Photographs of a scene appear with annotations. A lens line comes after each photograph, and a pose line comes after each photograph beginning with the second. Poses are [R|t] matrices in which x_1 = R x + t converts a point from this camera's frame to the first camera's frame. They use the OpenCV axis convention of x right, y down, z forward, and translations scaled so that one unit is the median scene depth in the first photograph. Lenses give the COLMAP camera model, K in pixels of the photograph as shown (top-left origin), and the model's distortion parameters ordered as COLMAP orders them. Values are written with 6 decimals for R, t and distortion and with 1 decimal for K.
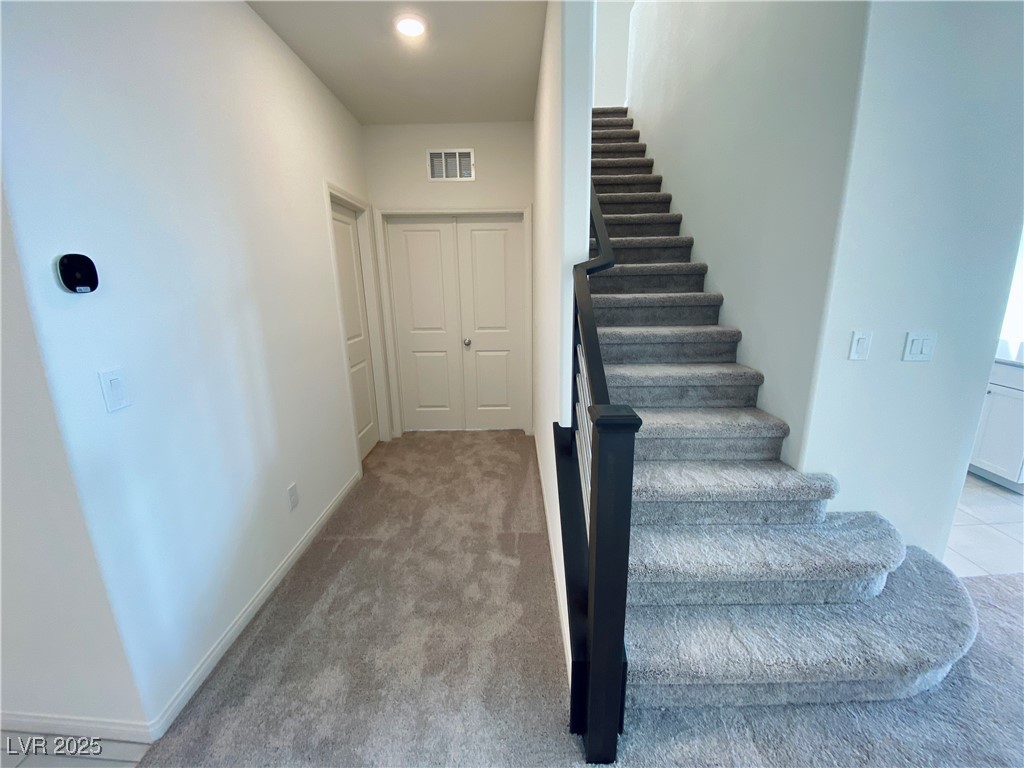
lens RADIAL K [[414.1, 0, 513.7], [0, 414.1, 383.7], [0, 0, 1]] dist [0.033265, -0.027695]
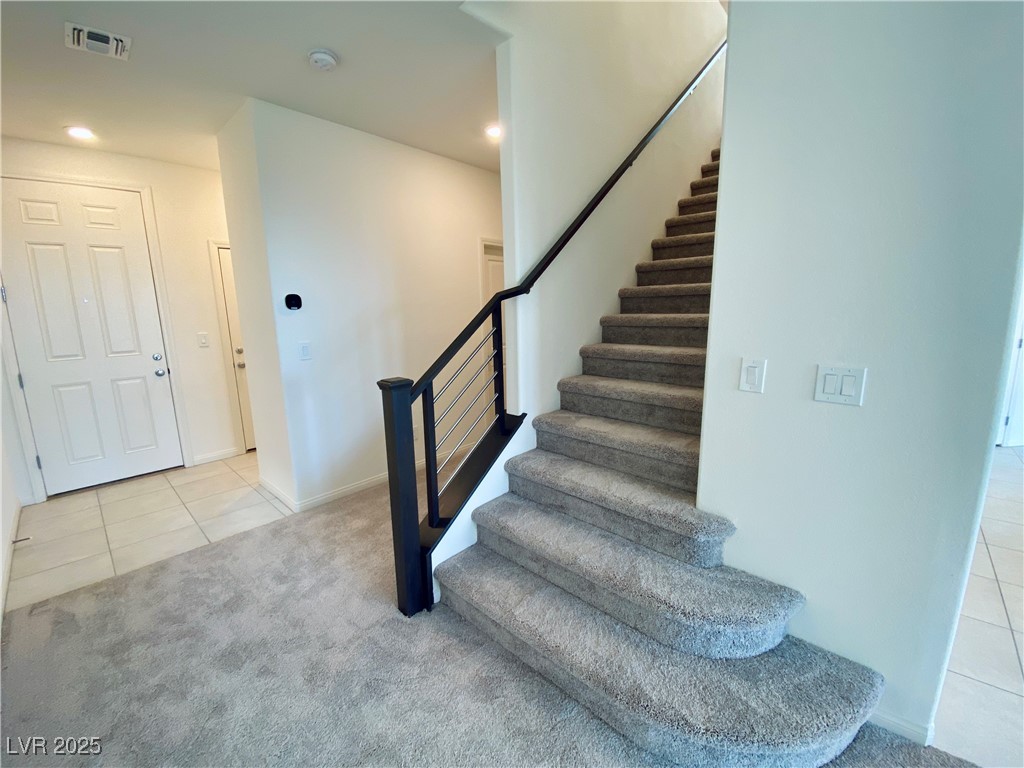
lens RADIAL K [[414.1, 0, 513.7], [0, 414.1, 383.7], [0, 0, 1]] dist [0.033265, -0.027695]
pose [[0.736741, 0.123321, -0.664834, 1.000470], [-0.152329, 0.988223, 0.014502, -0.010116], [0.658793, 0.090589, 0.746850, 0.024929]]
